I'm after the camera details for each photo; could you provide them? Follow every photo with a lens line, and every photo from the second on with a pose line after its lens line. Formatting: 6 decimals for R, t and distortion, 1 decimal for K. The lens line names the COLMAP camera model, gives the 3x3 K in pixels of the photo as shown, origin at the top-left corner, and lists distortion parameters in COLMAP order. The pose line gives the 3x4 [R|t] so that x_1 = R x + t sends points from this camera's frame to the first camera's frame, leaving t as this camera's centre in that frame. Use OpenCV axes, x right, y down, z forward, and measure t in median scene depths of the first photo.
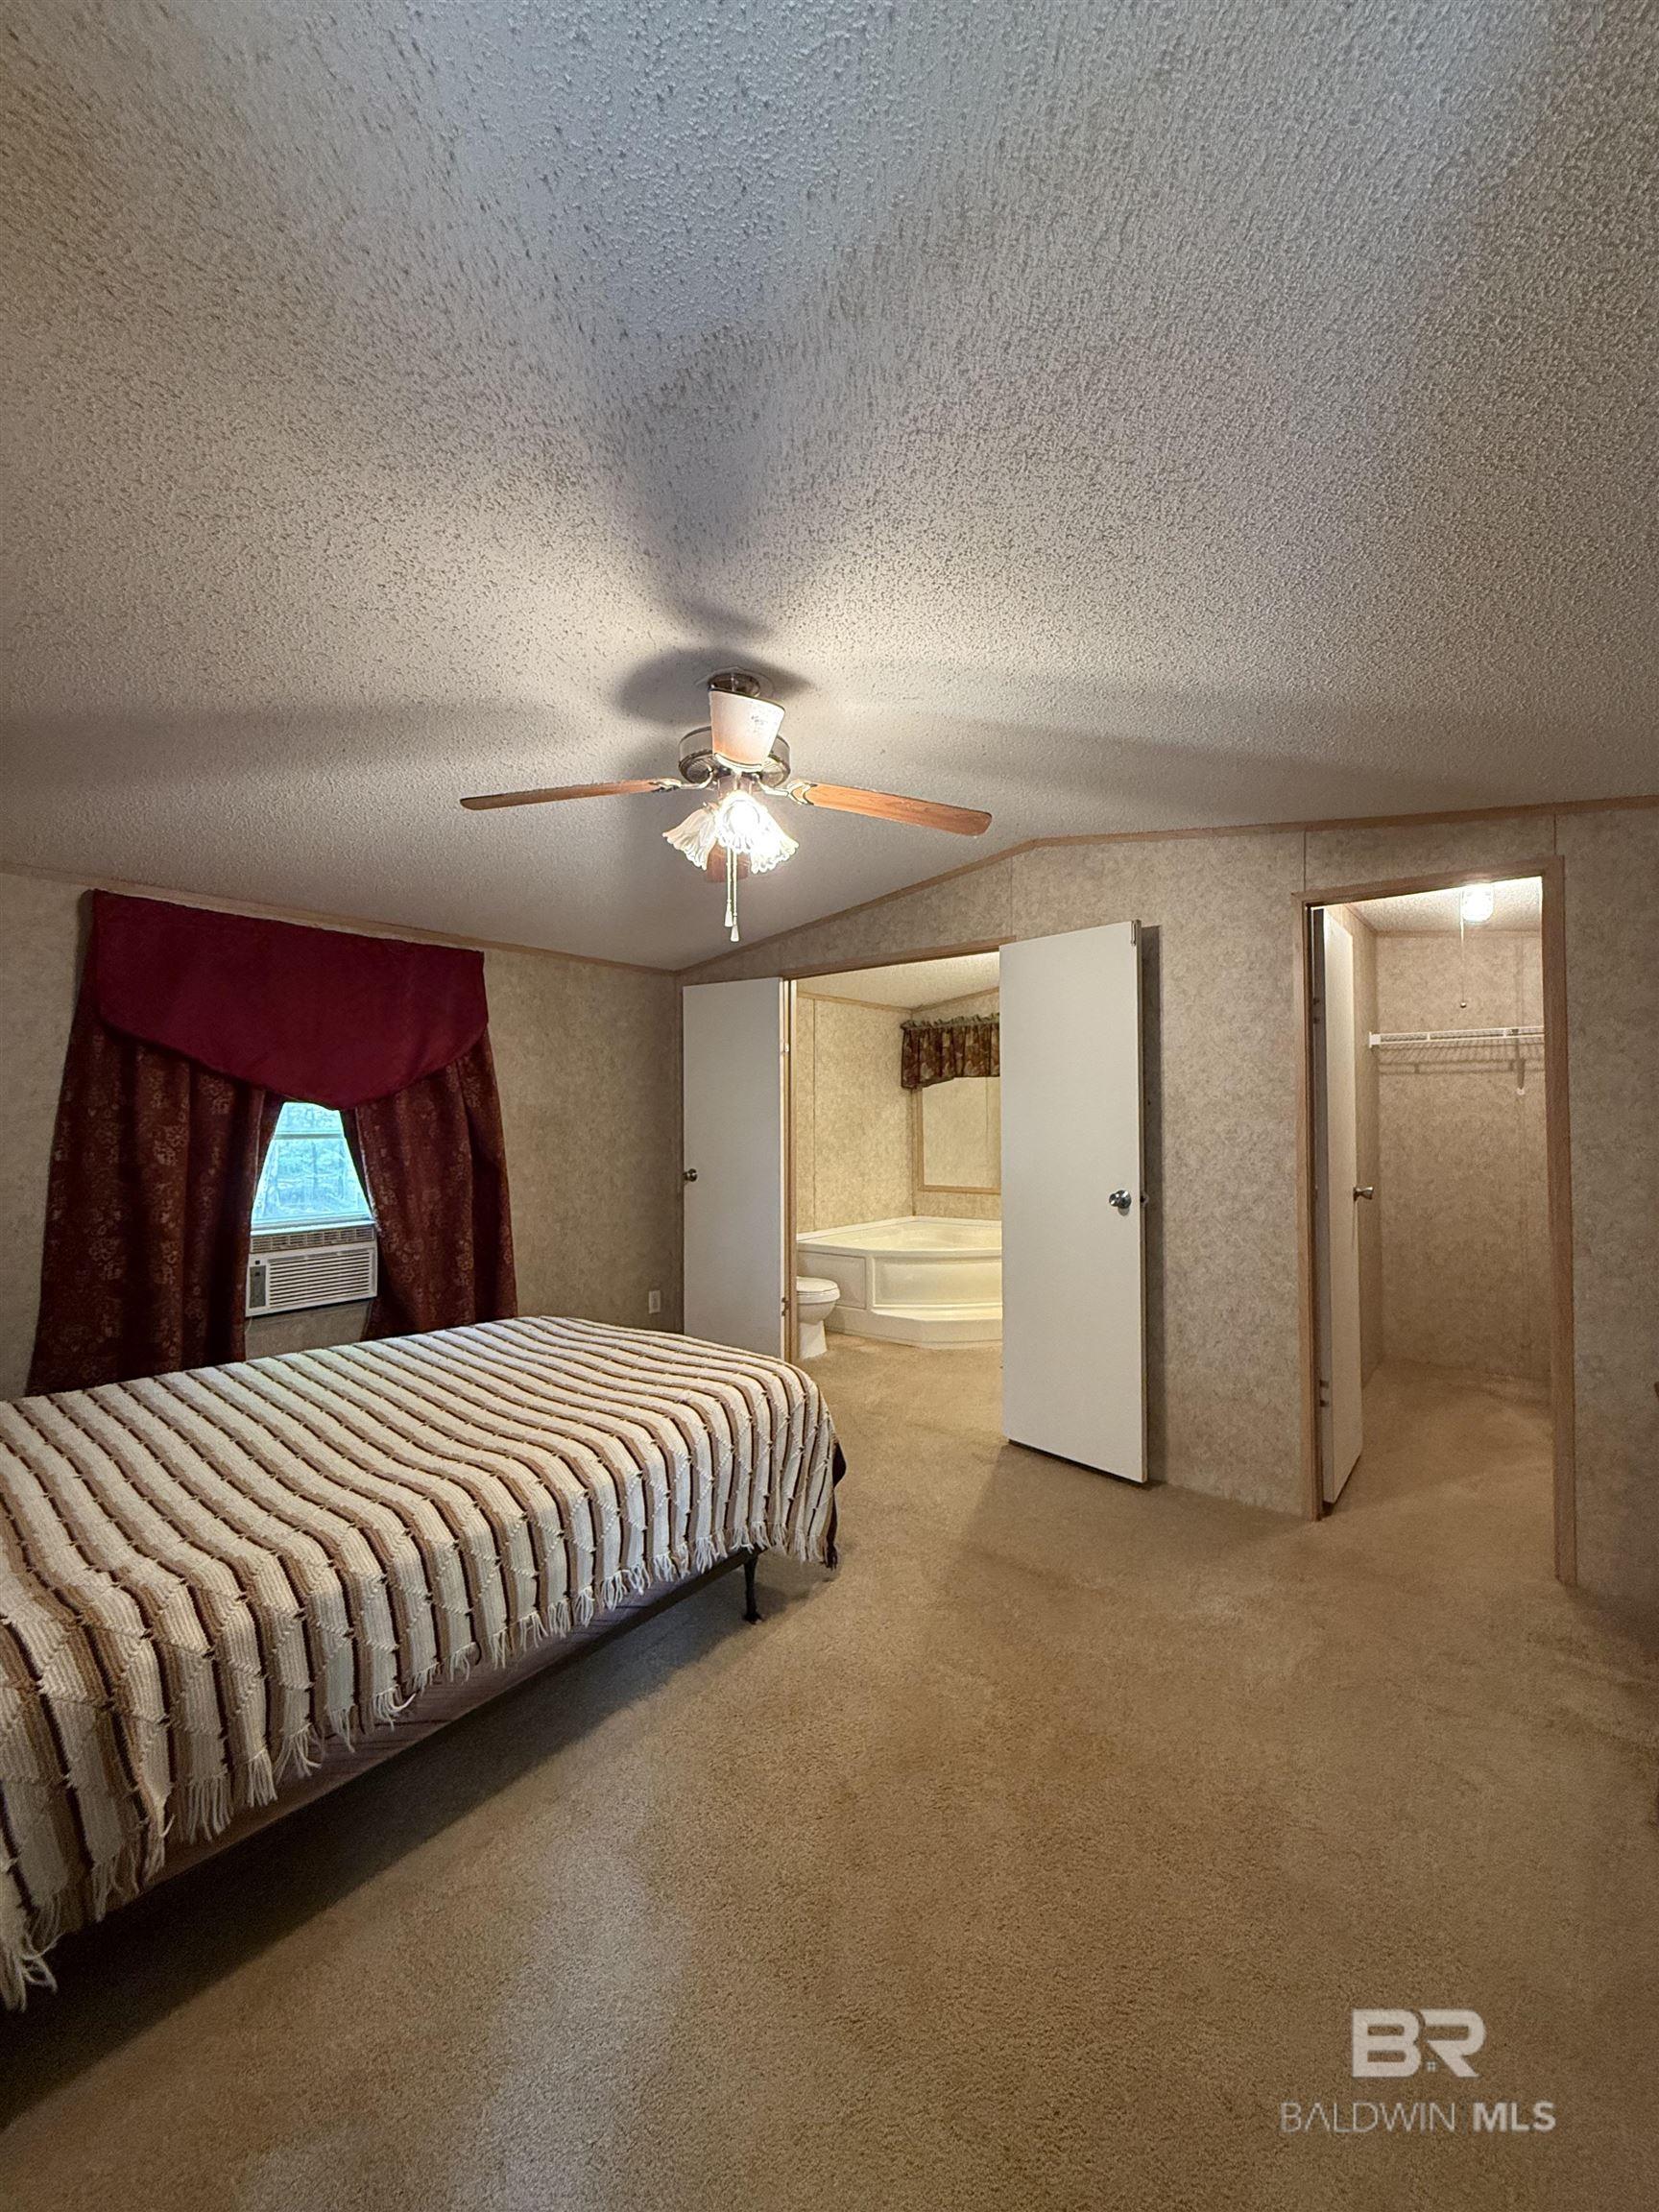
lens RADIAL K [[878.9, 0, 830.1], [0, 878.9, 1106.2], [0, 0, 1]] dist [-0.001100, 0.000306]
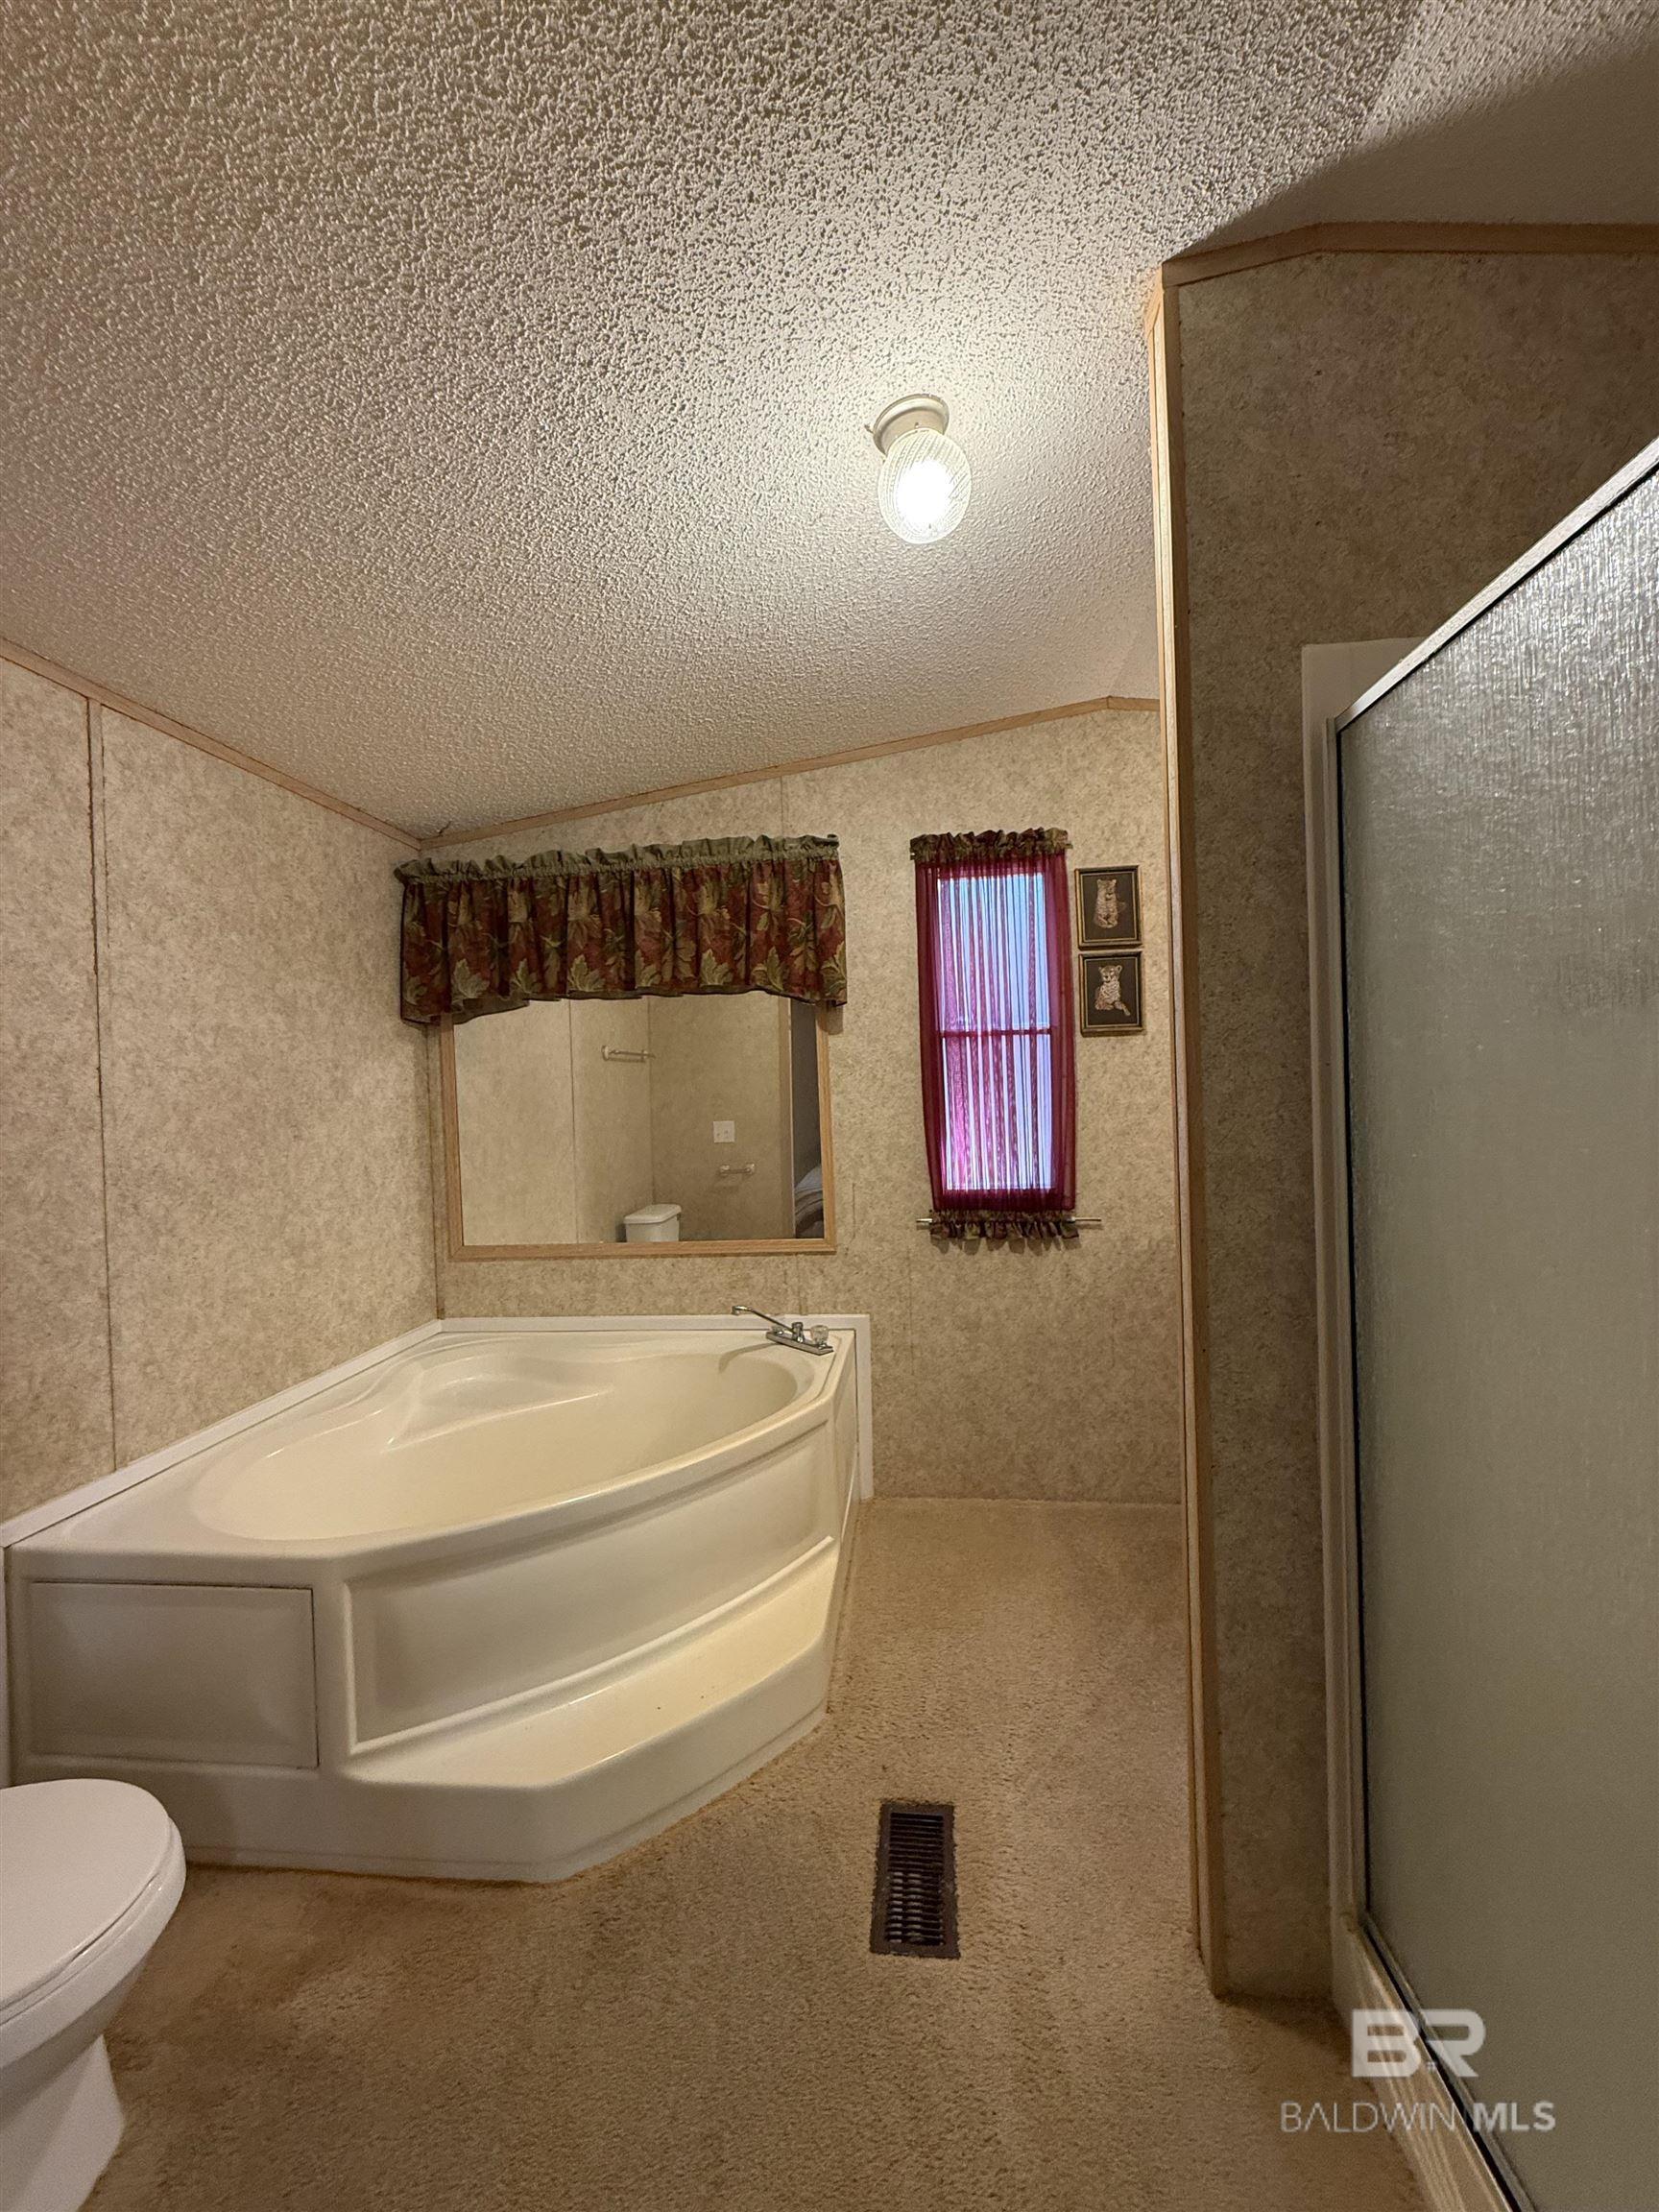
lens RADIAL K [[878.9, 0, 832.7], [0, 878.9, 1101.0], [0, 0, 1]] dist [-0.001100, 0.000306]
pose [[0.839027, -0.026995, 0.543420, 0.026195], [0.019595, 0.999620, 0.019404, 0.012848], [-0.543737, -0.005632, 0.839236, 0.554185]]
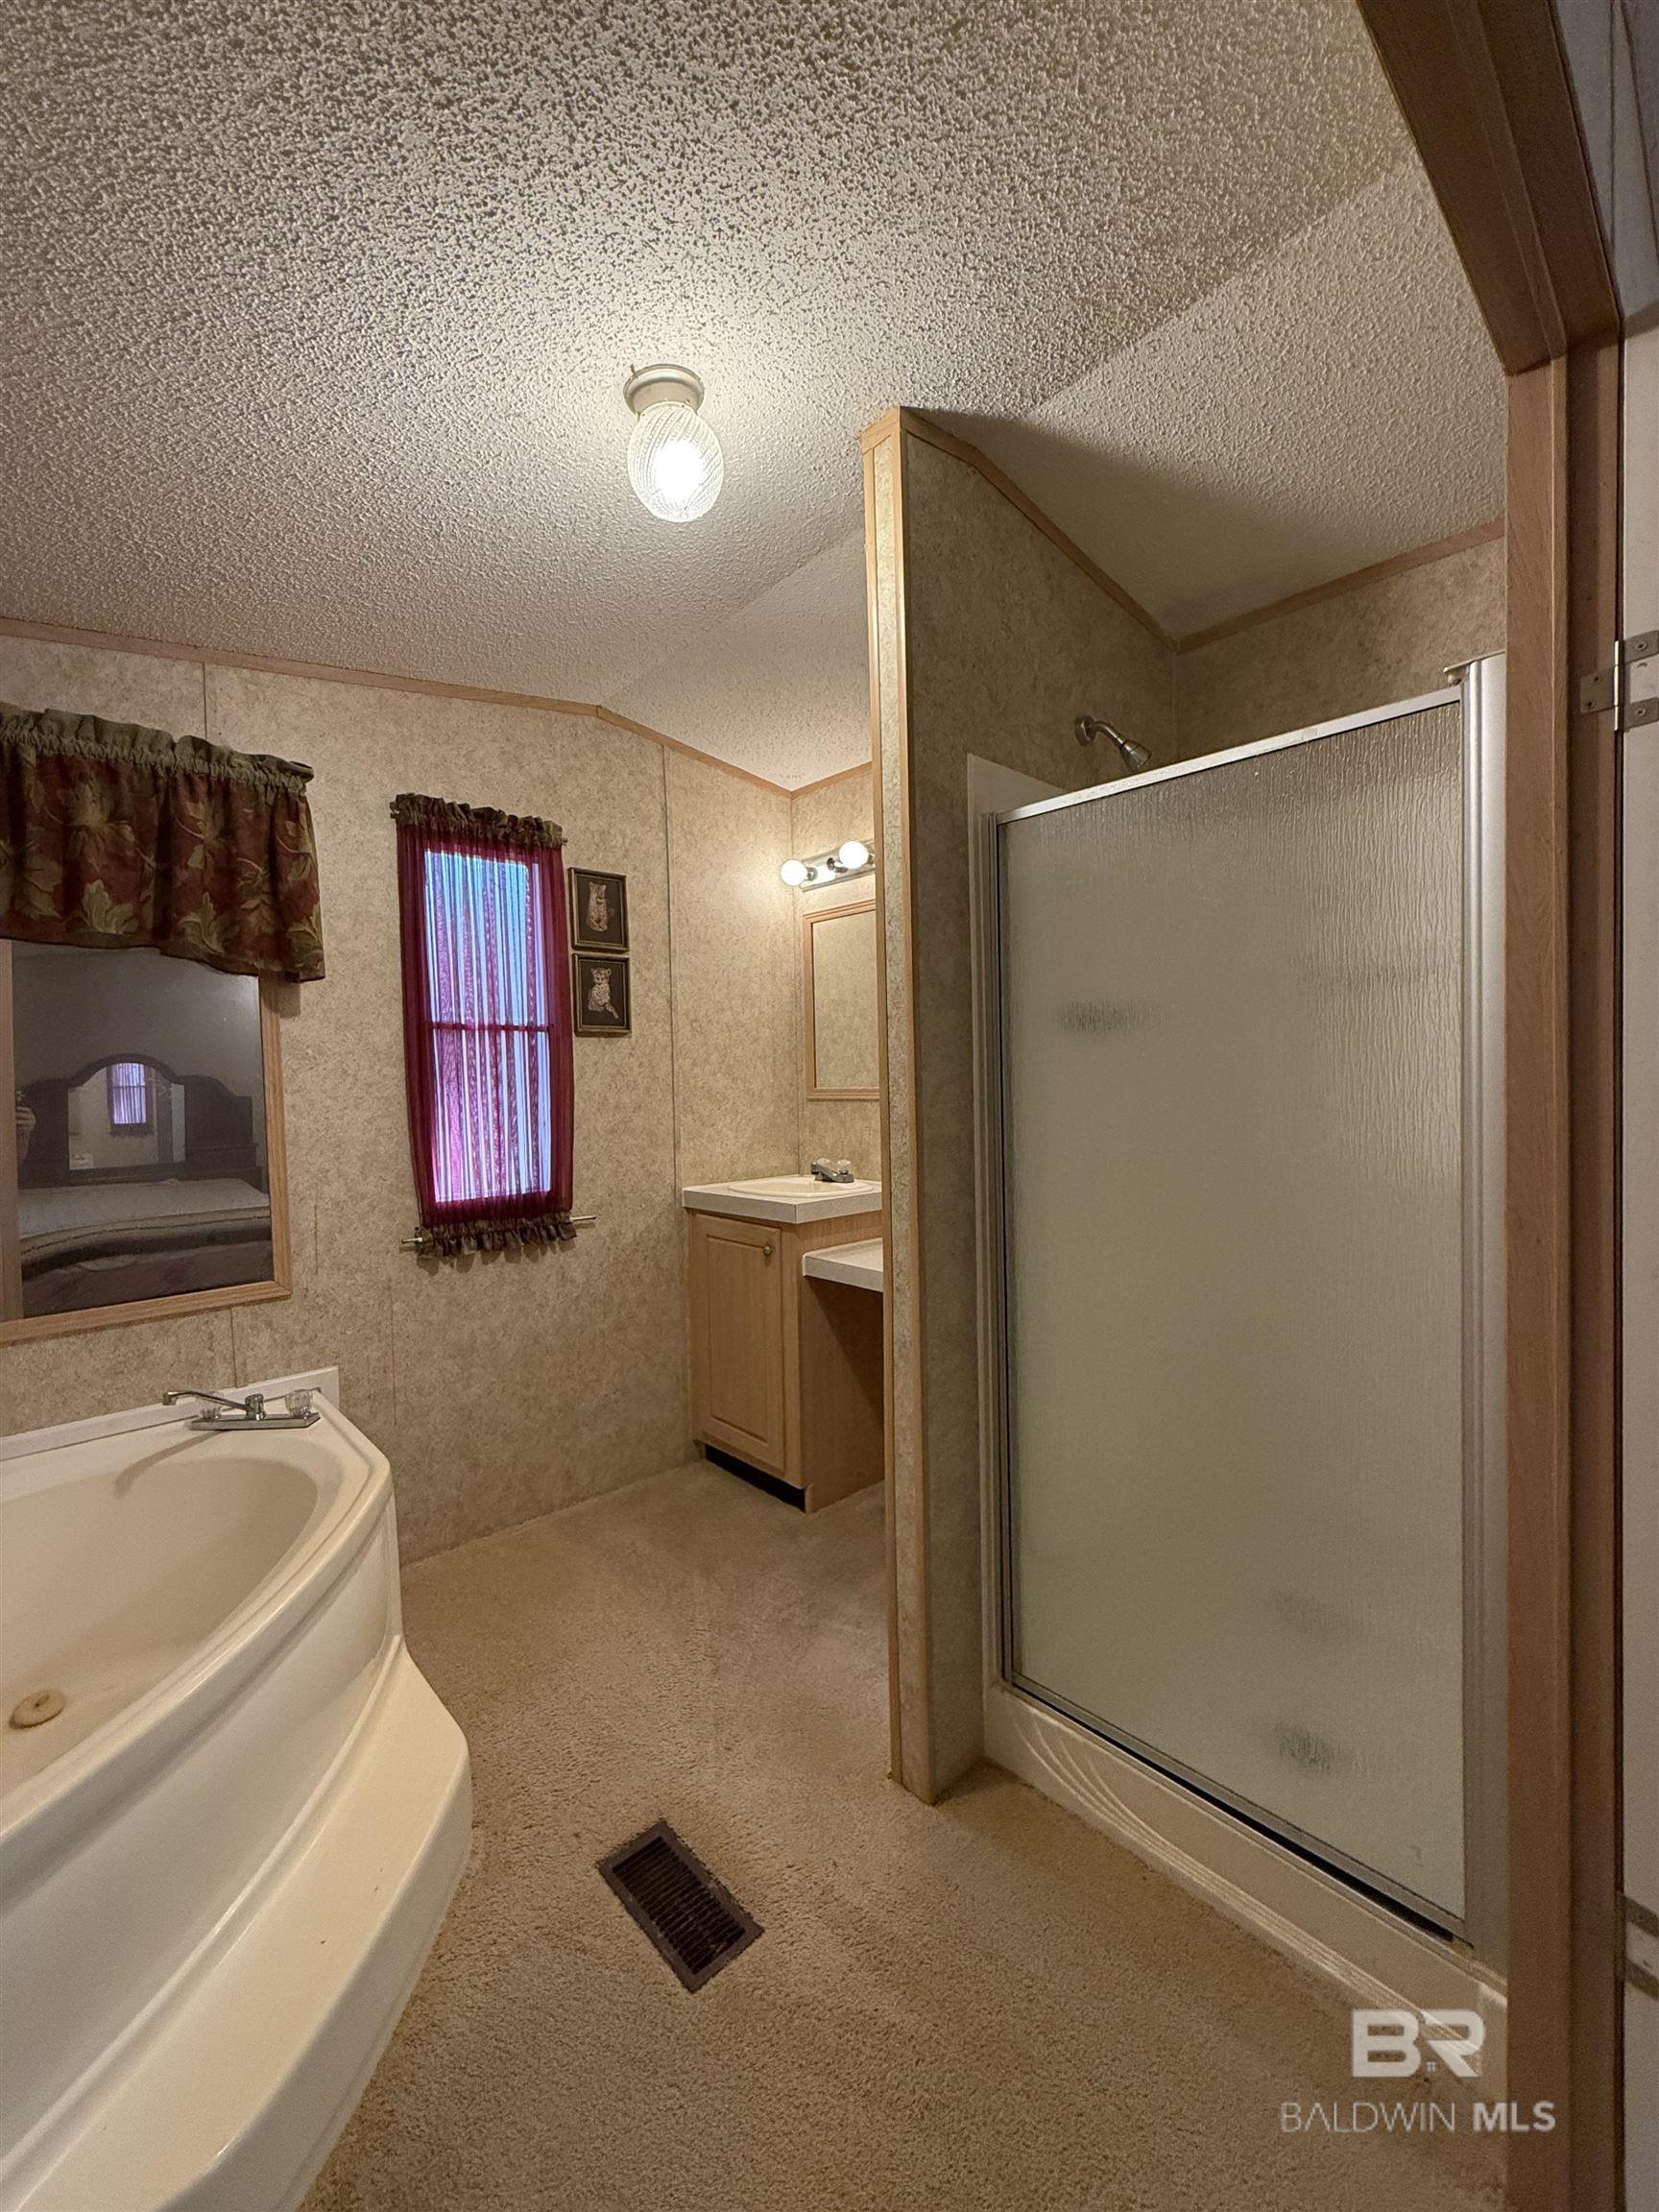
lens RADIAL K [[878.9, 0, 828.8], [0, 878.9, 1101.2], [0, 0, 1]] dist [-0.001100, 0.000306]
pose [[0.143197, -0.024594, 0.989389, -0.041764], [0.009337, 0.999680, 0.023498, 0.014858], [-0.989650, 0.005873, 0.143381, 0.660474]]
